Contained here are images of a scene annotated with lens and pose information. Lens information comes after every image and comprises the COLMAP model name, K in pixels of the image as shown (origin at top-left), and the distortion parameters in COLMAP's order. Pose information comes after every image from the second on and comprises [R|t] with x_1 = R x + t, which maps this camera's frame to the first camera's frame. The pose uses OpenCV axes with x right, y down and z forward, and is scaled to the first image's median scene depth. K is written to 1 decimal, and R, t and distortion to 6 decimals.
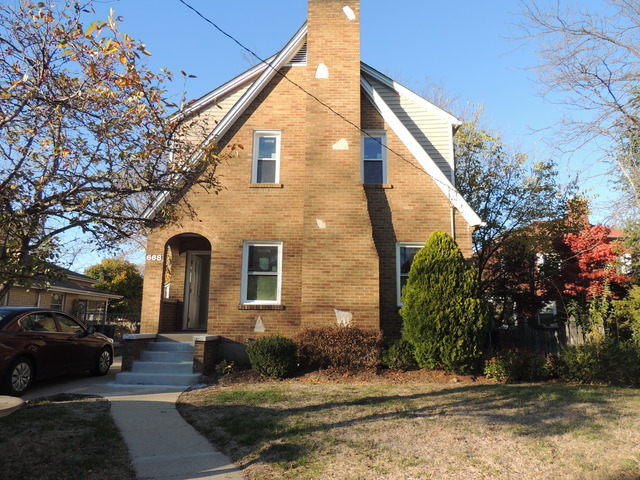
lens RADIAL K [[455.7, 0, 319.9], [0, 455.7, 239.2], [0, 0, 1]] dist [-0.020717, 0.002969]
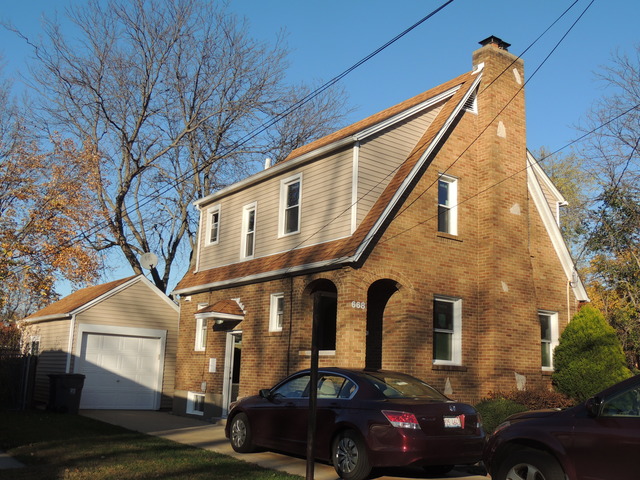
lens RADIAL K [[650.8, 0, 319.9], [0, 650.8, 240.3], [0, 0, 1]] dist [-0.006311, 0.000000]
pose [[0.788155, 0.139750, 0.599401, -1.141647], [-0.138451, 0.989177, -0.048577, -0.008635], [-0.599703, -0.044702, 0.798973, 0.098326]]
